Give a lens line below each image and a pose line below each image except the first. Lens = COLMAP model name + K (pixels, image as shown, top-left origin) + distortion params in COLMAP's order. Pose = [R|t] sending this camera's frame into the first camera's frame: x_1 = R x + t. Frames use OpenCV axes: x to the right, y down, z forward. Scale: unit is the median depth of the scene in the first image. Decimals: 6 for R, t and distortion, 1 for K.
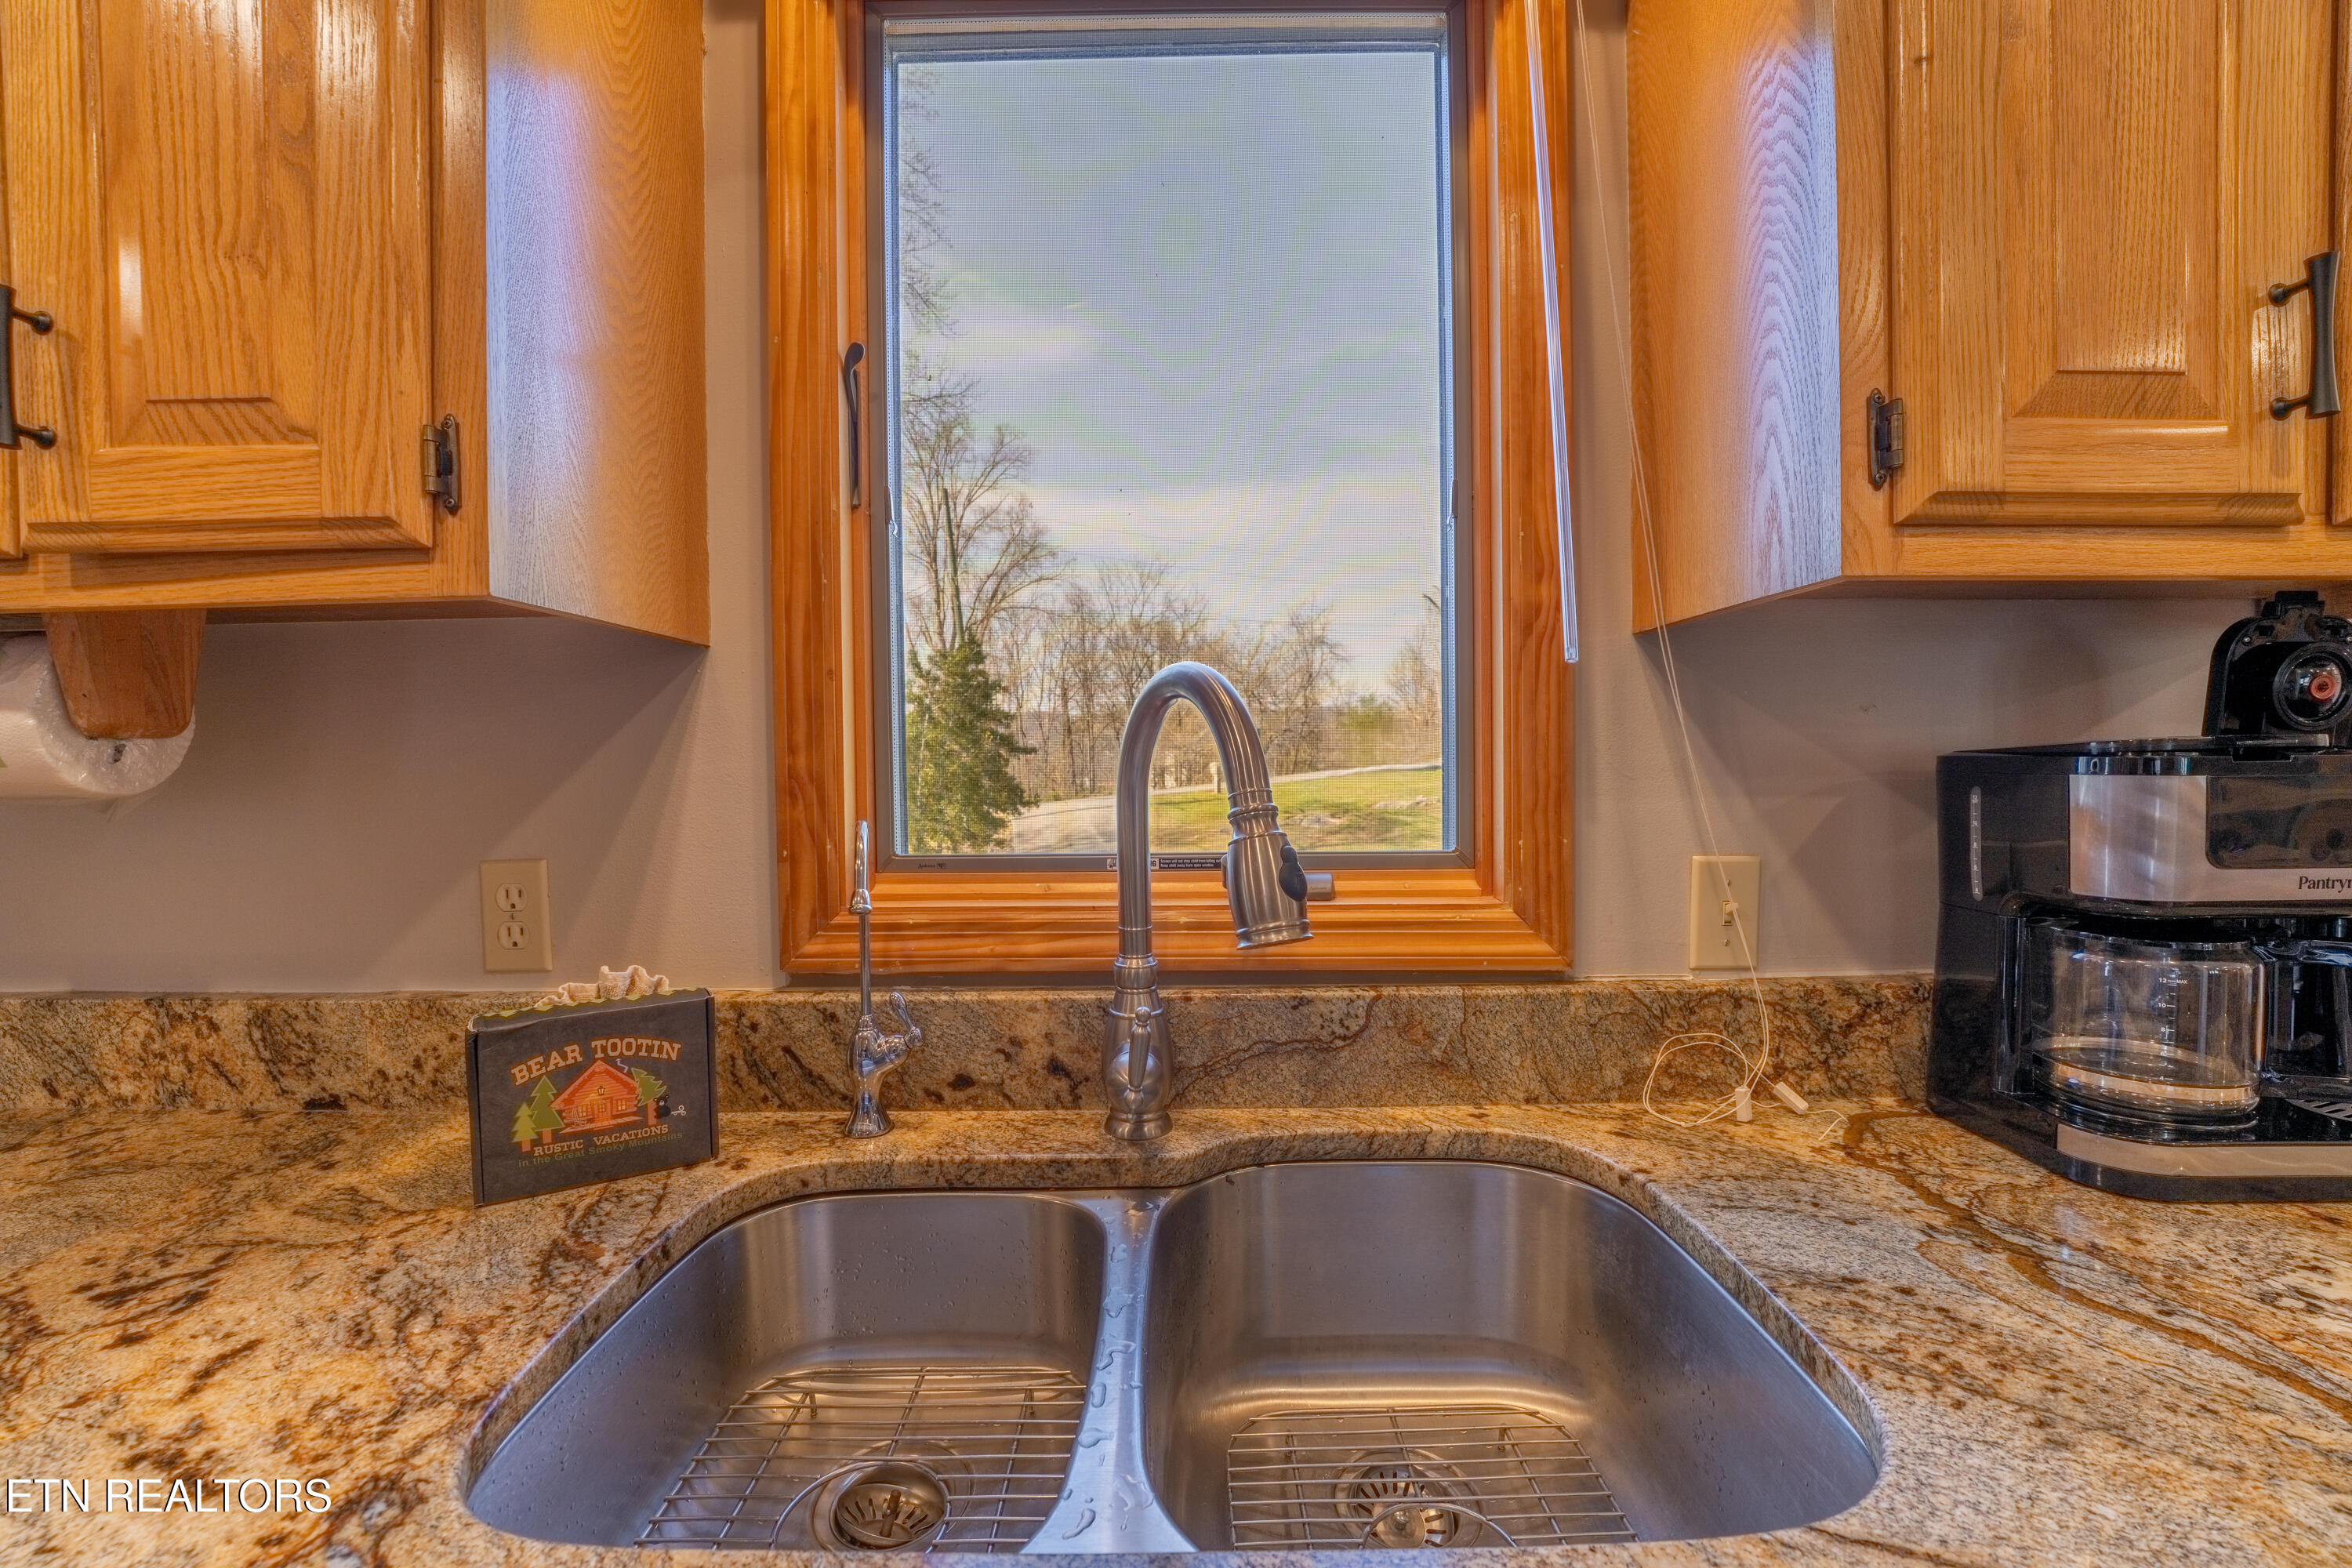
lens RADIAL K [[955.6, 0, 1166.4], [0, 955.6, 786.1], [0, 0, 1]] dist [-0.030488, 0.003790]
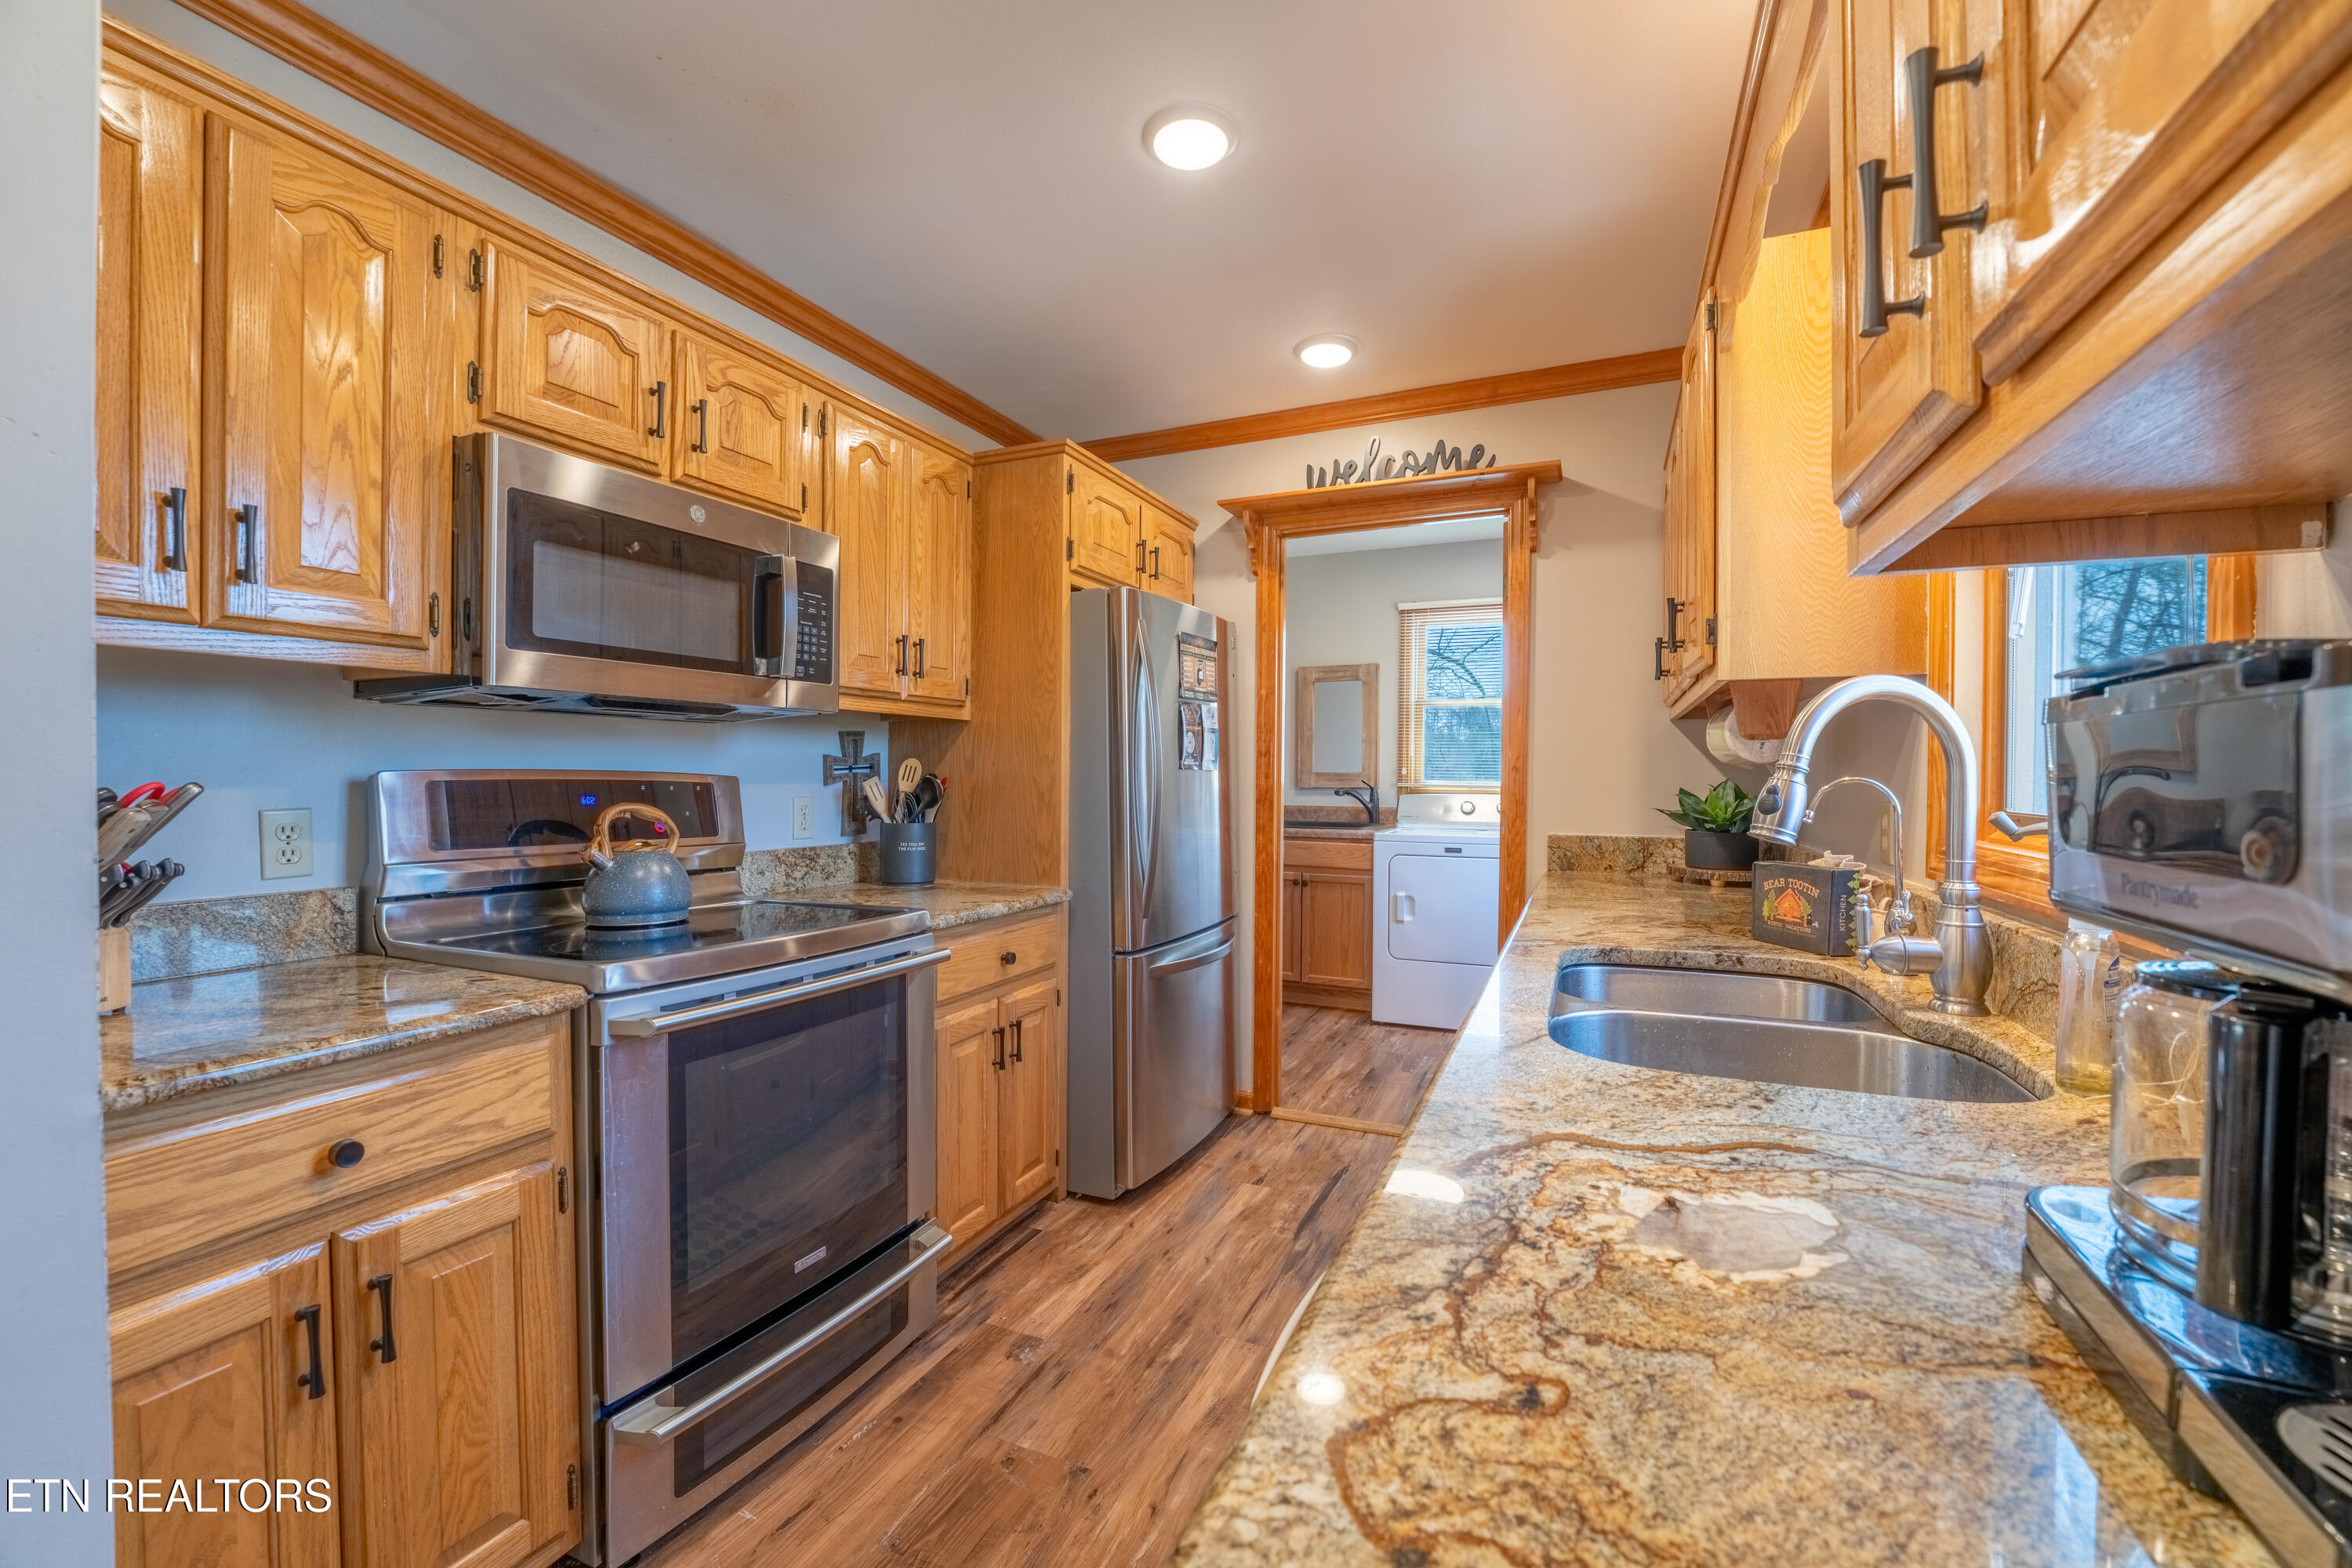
lens RADIAL K [[955.6, 0, 1171.9], [0, 955.6, 784.5], [0, 0, 1]] dist [-0.030488, 0.003790]
pose [[-0.402043, 0.019114, -0.915421, 1.846089], [-0.025541, 0.999159, 0.032080, 0.028764], [0.915265, 0.036278, -0.401217, 0.571634]]
